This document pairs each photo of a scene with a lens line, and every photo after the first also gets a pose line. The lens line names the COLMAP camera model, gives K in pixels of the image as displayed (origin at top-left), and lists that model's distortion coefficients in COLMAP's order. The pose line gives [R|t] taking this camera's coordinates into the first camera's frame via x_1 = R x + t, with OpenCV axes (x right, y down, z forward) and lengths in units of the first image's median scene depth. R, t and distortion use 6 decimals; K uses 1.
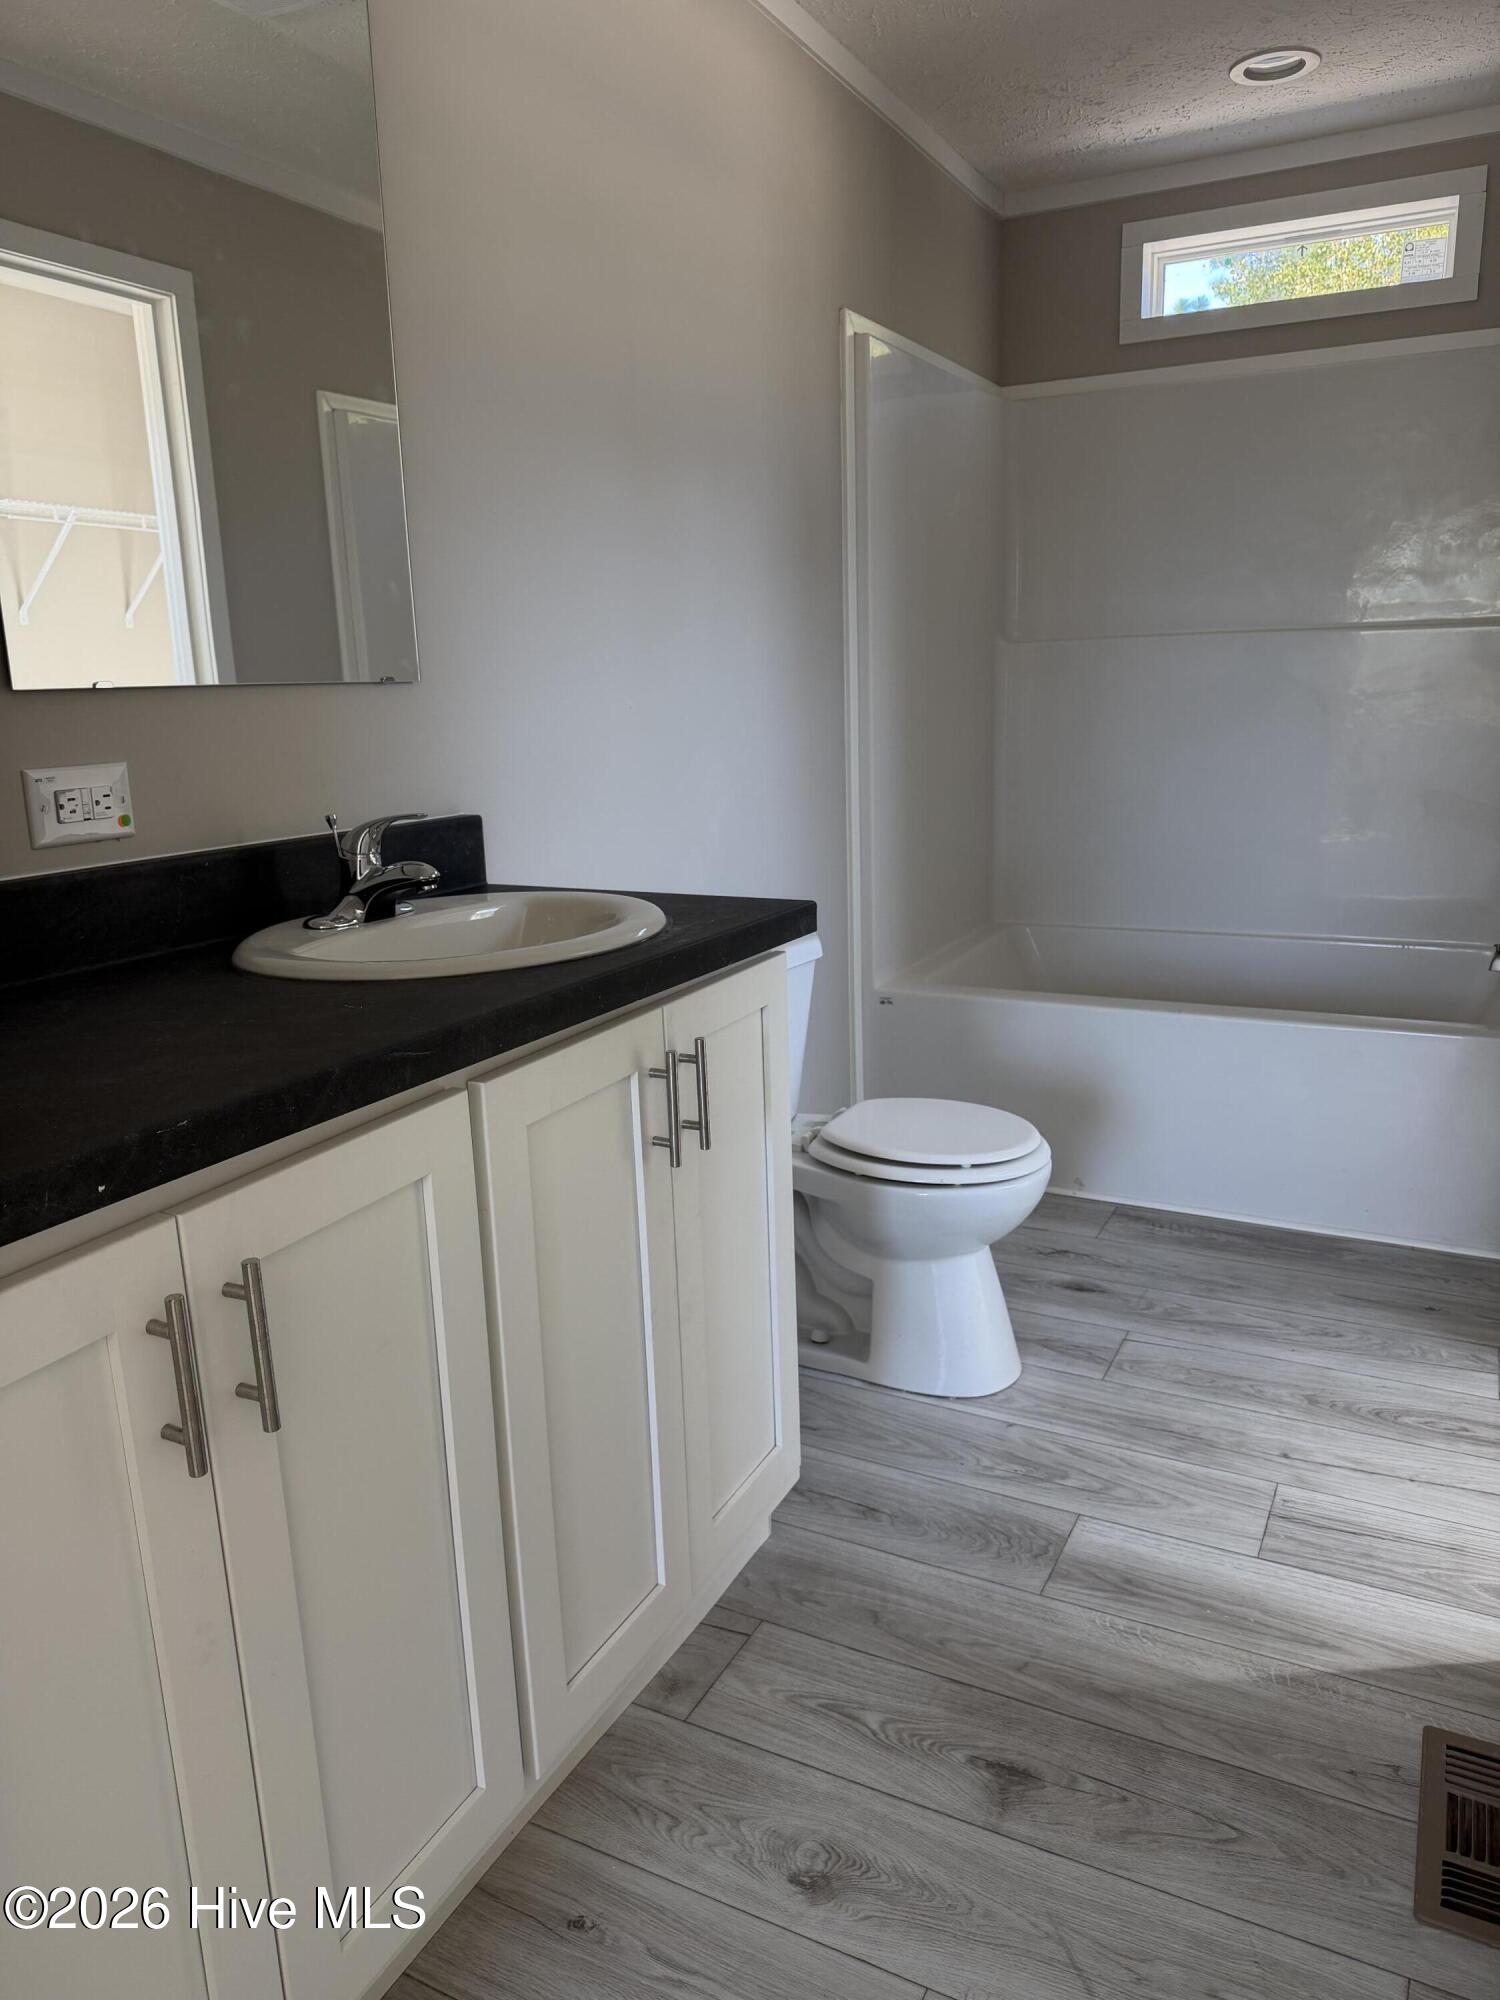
lens RADIAL K [[1400.8, 0, 744.3], [0, 1400.8, 1024.6], [0, 0, 1]] dist [0.046016, -0.056693]
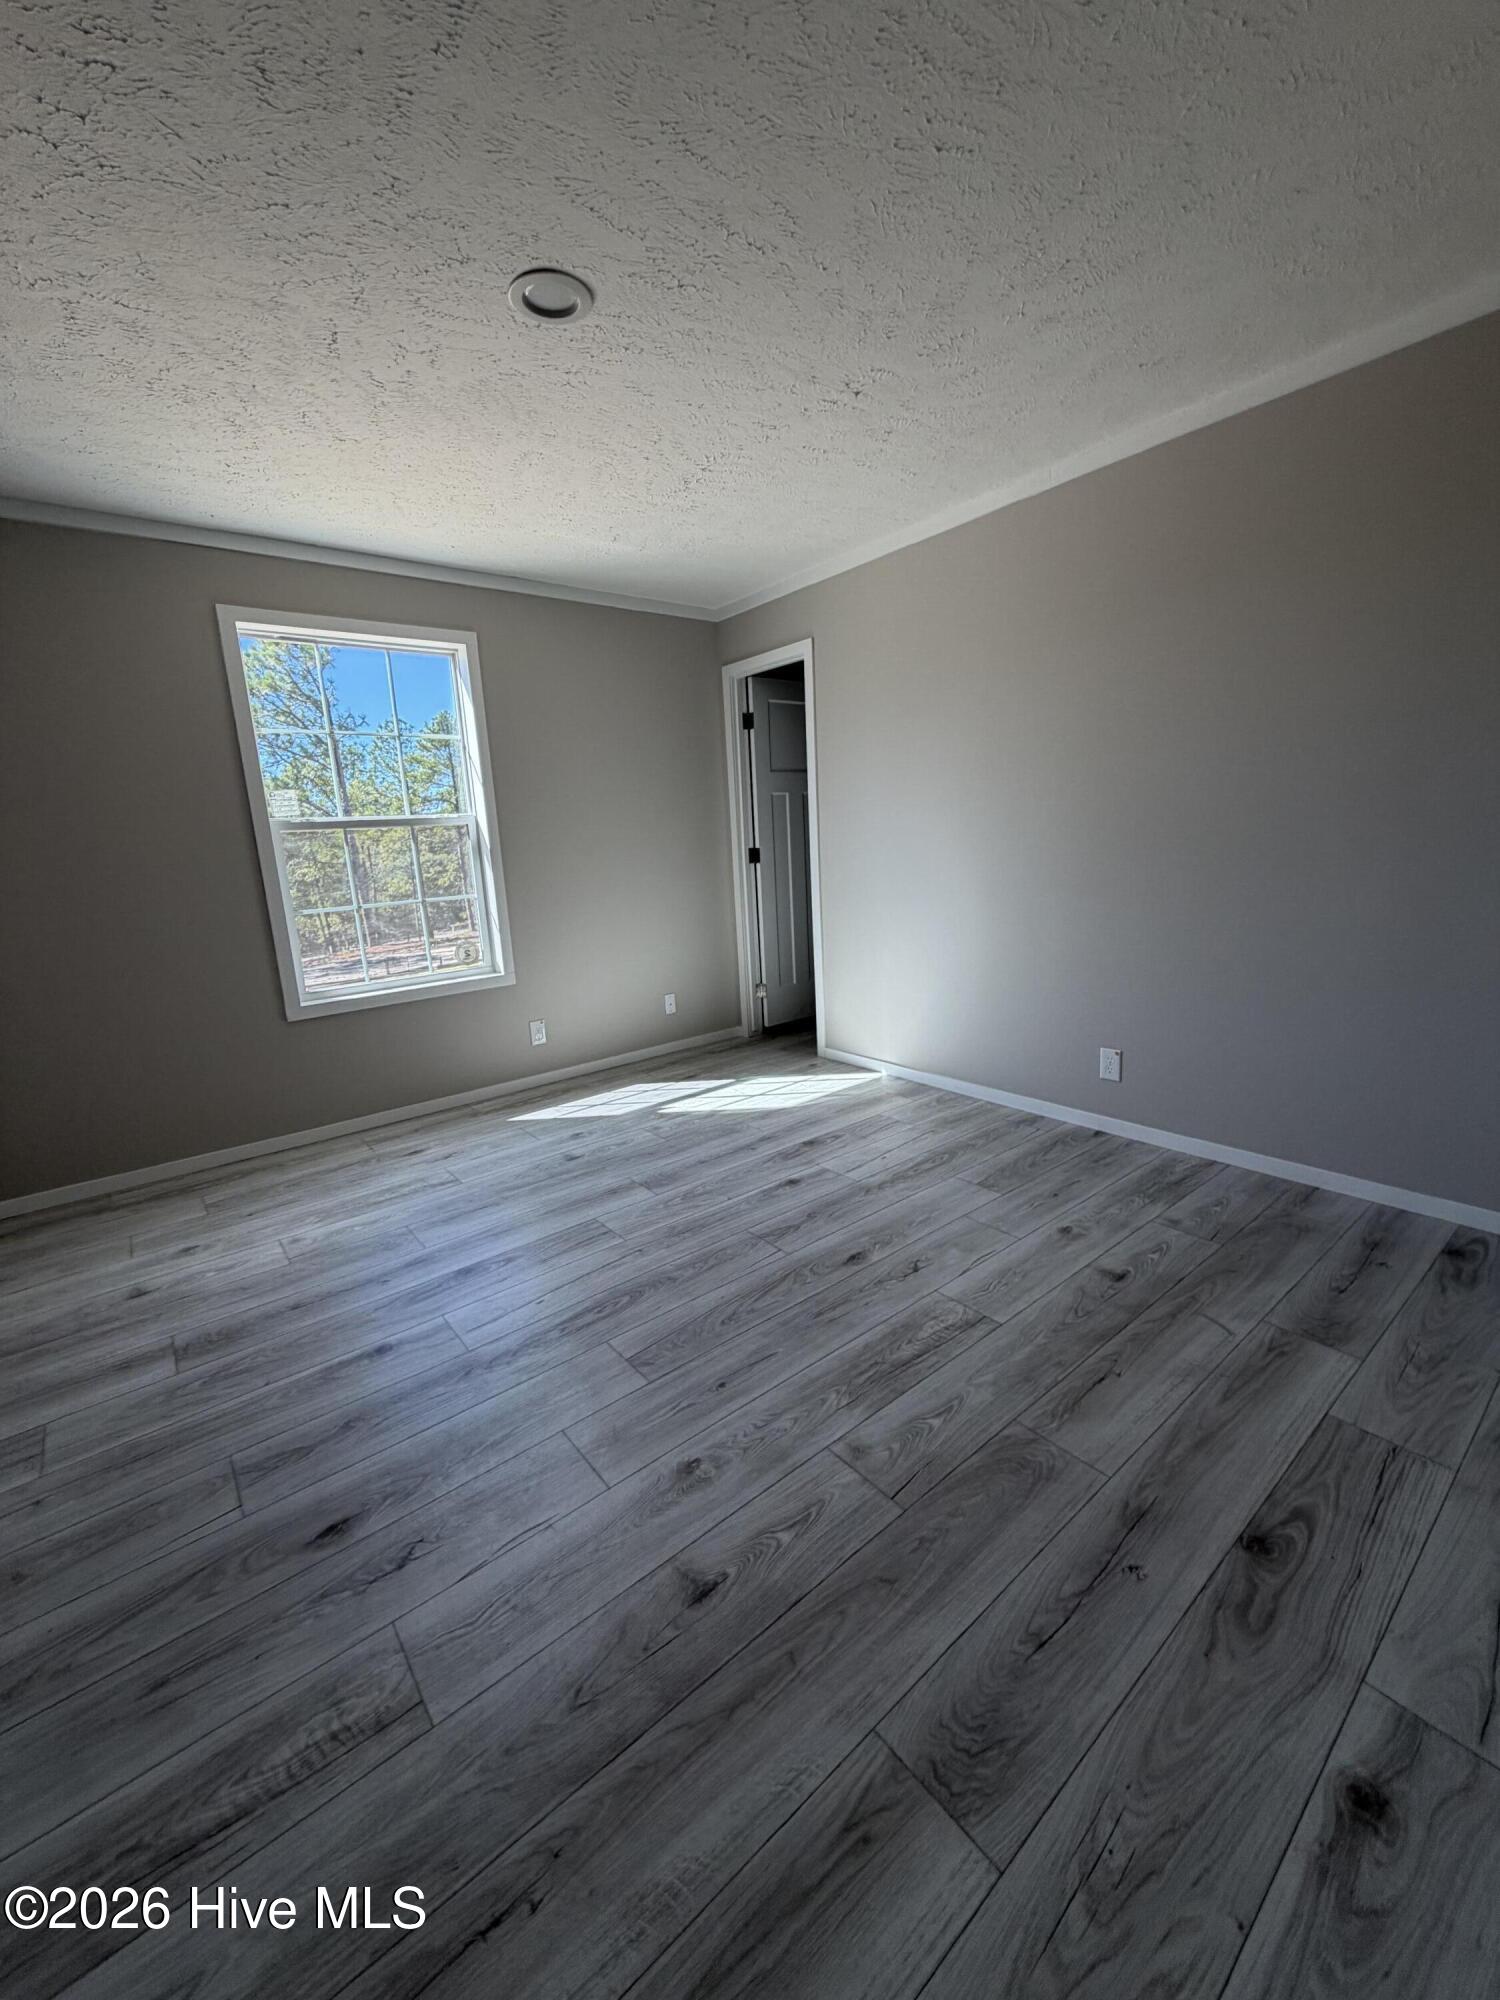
lens RADIAL K [[797.9, 0, 746.8], [0, 797.9, 992.3], [0, 0, 1]] dist [-0.000347, 0.000047]
pose [[-0.399307, 0.222903, -0.889308, 0.744415], [-0.164098, 0.936954, 0.308527, -0.312638], [0.902012, 0.269130, -0.337554, 1.105741]]
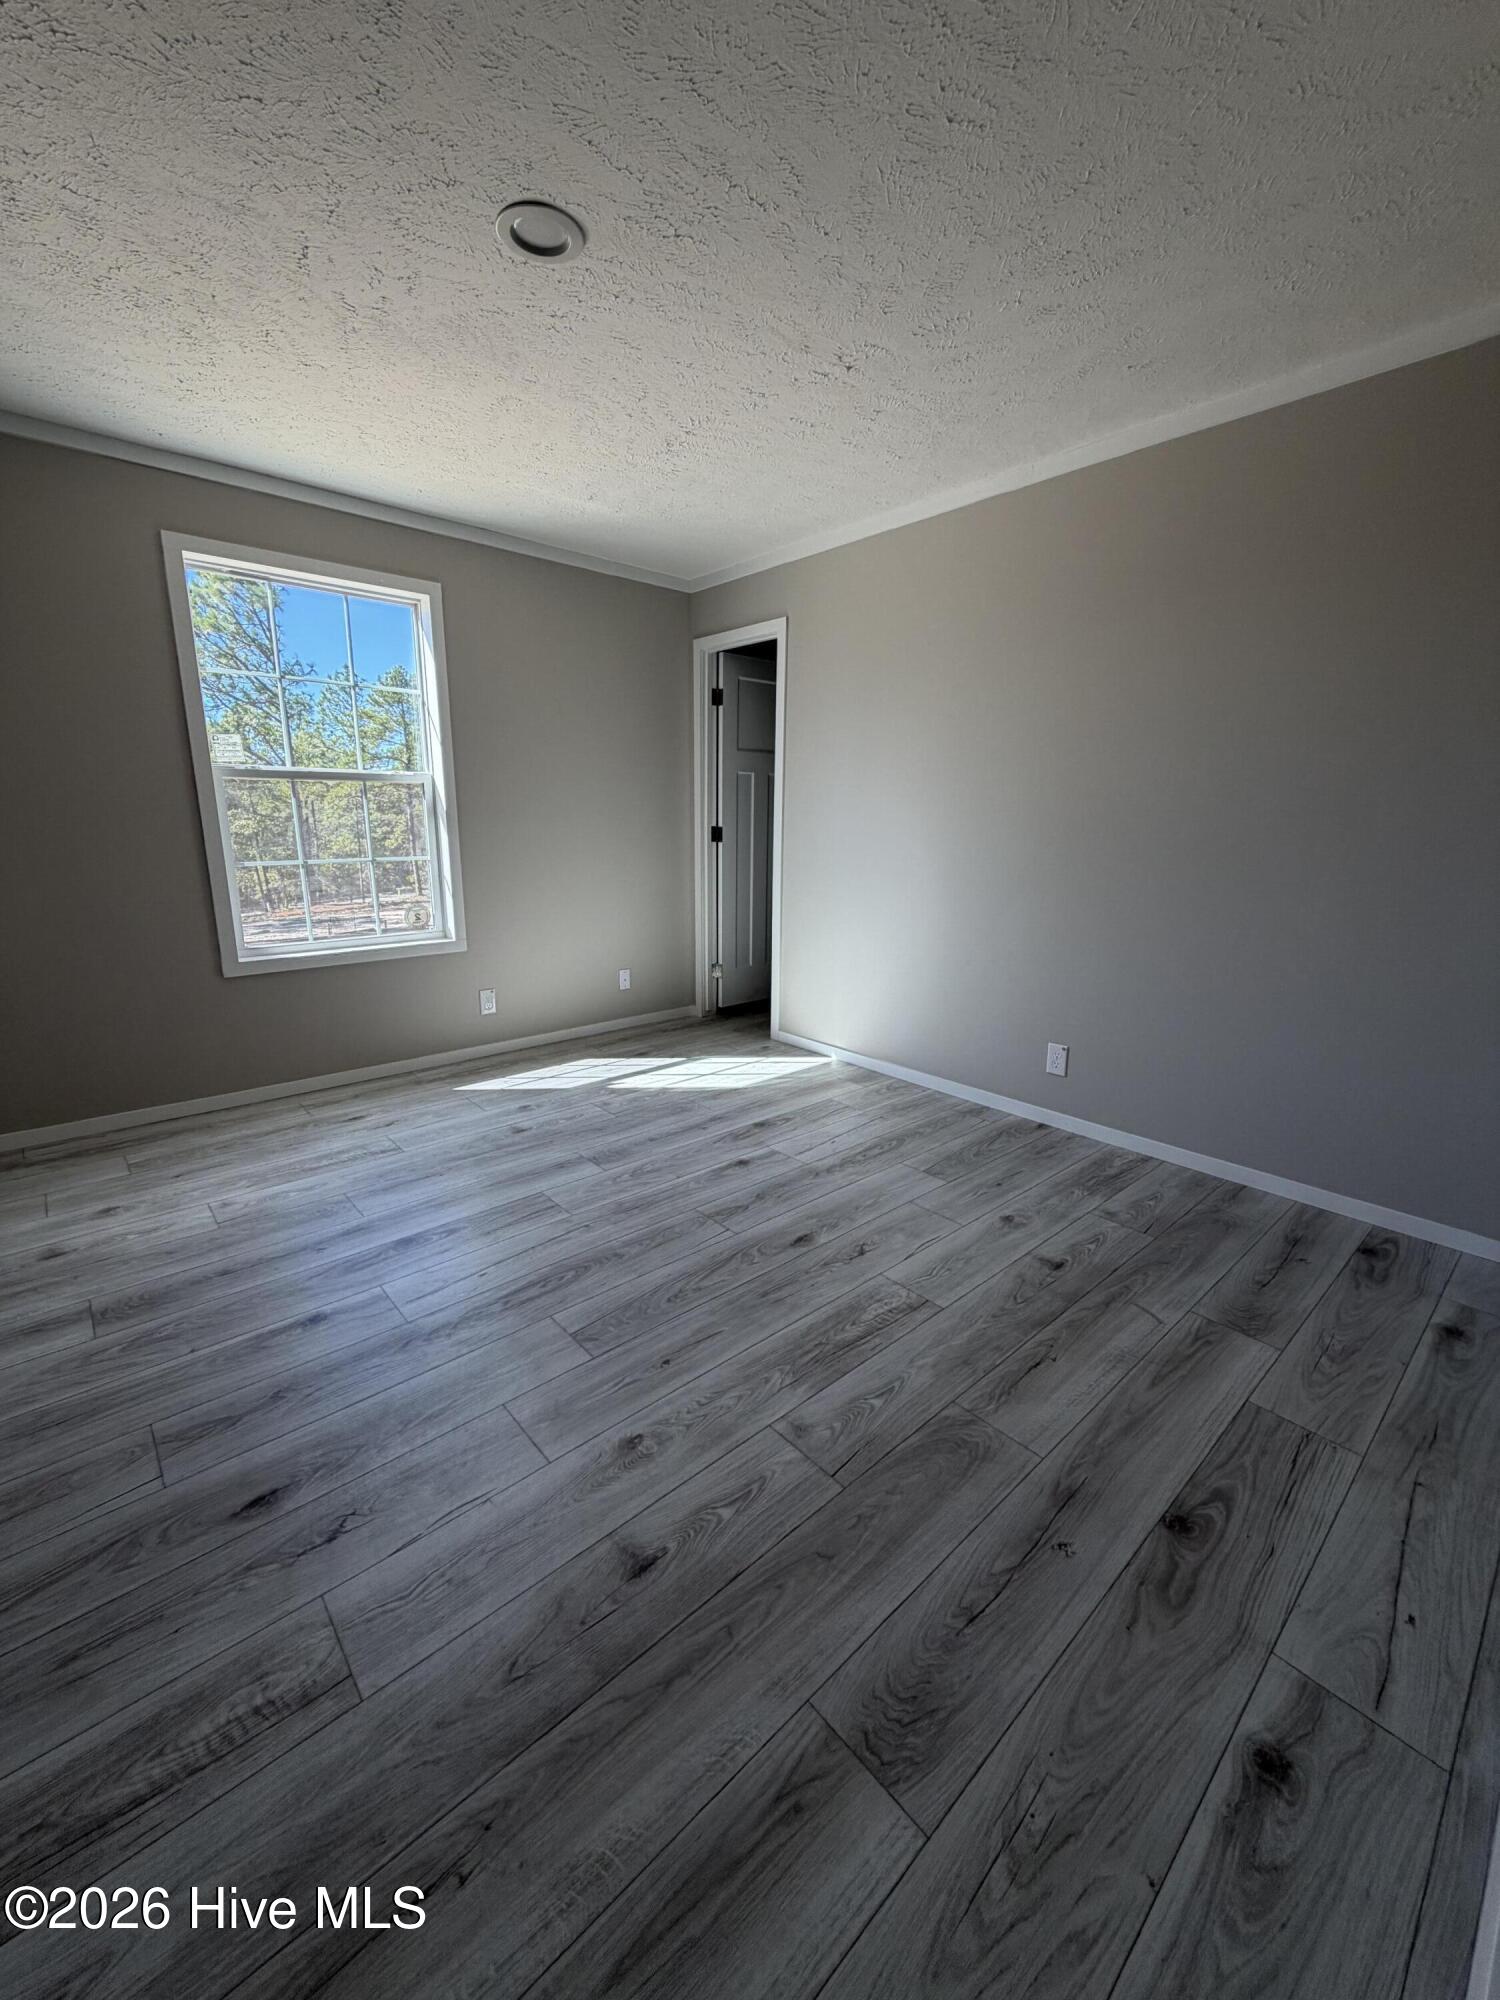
lens RADIAL K [[797.9, 0, 746.1], [0, 797.9, 992.5], [0, 0, 1]] dist [-0.000347, 0.000047]
pose [[-0.354943, 0.225594, -0.907261, 0.743913], [-0.229357, 0.919779, 0.318437, -0.307560], [0.906317, 0.321114, -0.274728, 1.096143]]
